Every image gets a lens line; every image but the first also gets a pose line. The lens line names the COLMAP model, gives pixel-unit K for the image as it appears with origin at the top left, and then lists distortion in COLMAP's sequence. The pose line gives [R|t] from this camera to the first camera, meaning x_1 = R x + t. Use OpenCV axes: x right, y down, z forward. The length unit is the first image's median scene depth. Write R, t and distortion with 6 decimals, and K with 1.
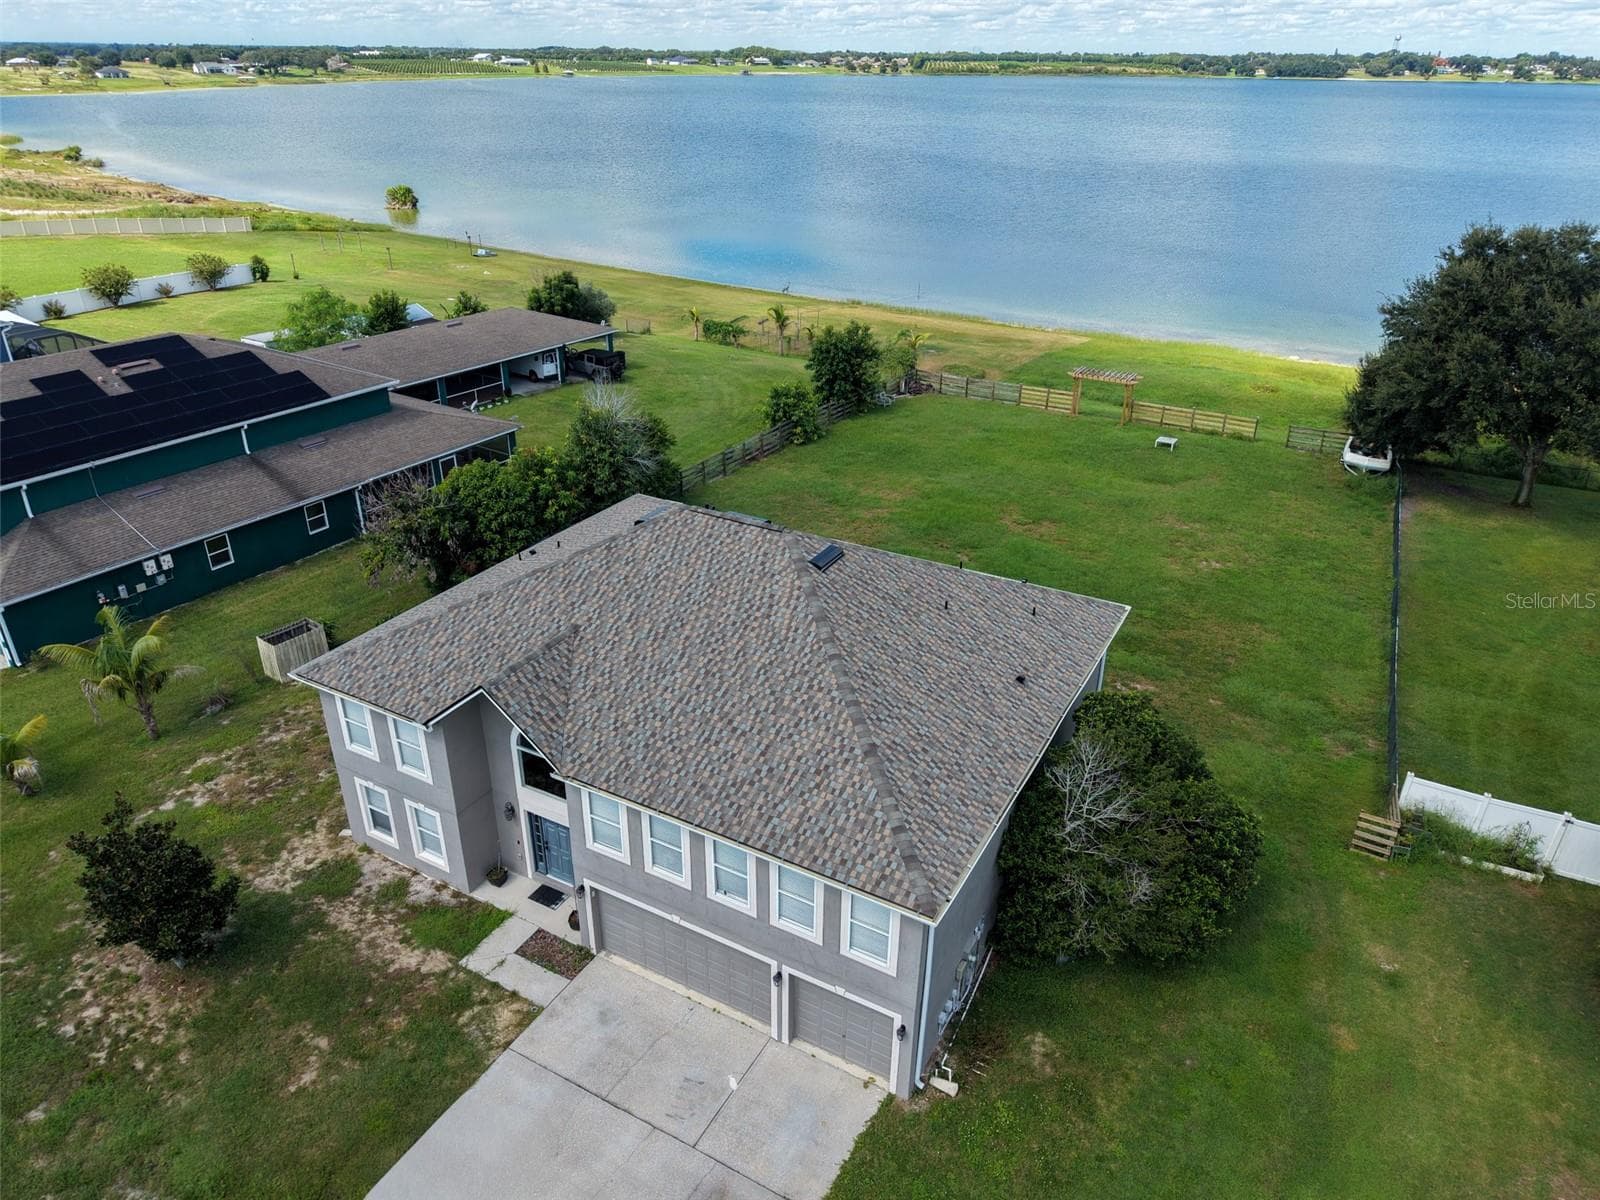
lens RADIAL K [[1066.5, 0, 808.5], [0, 1066.5, 602.6], [0, 0, 1]] dist [-0.018645, -0.003252]
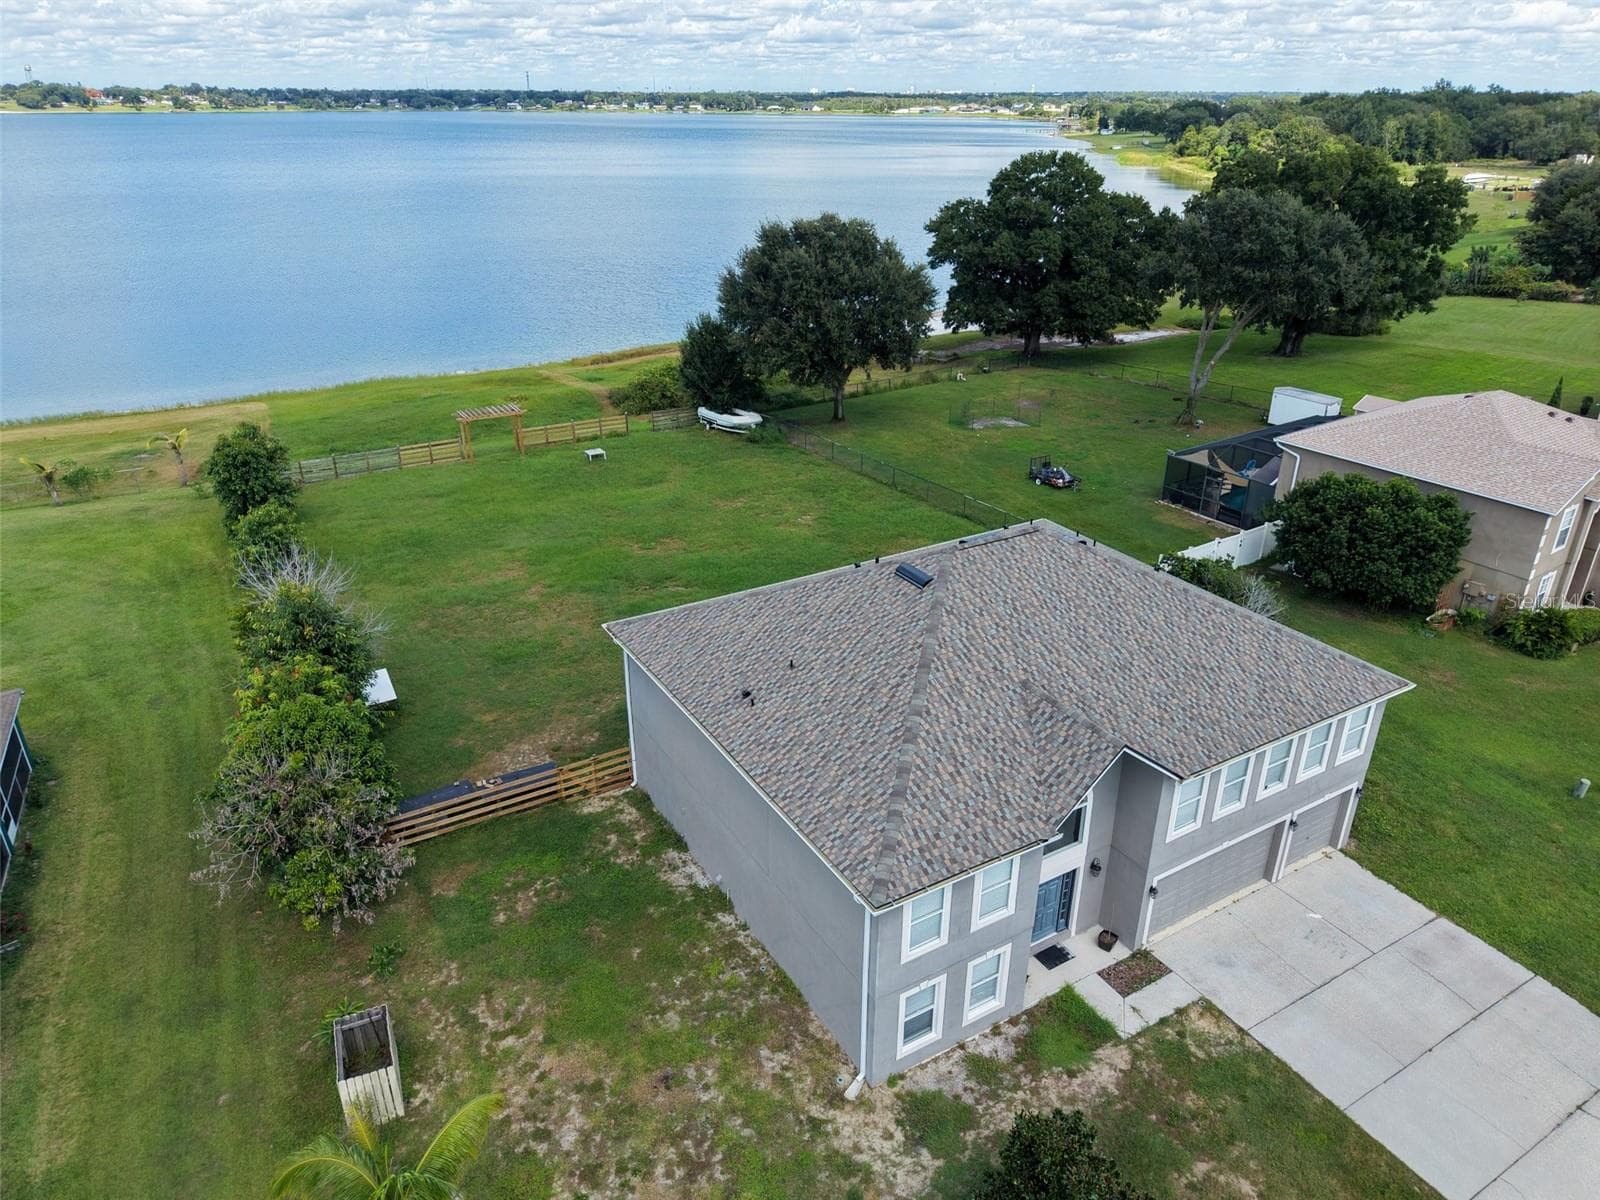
lens RADIAL K [[1066.5, 0, 808.5], [0, 1066.5, 602.6], [0, 0, 1]] dist [-0.018645, -0.003252]
pose [[0.506321, -0.371320, 0.778306, -0.933405], [0.388230, 0.904060, 0.178756, -0.262094], [-0.770011, 0.211654, 0.601902, 0.482741]]
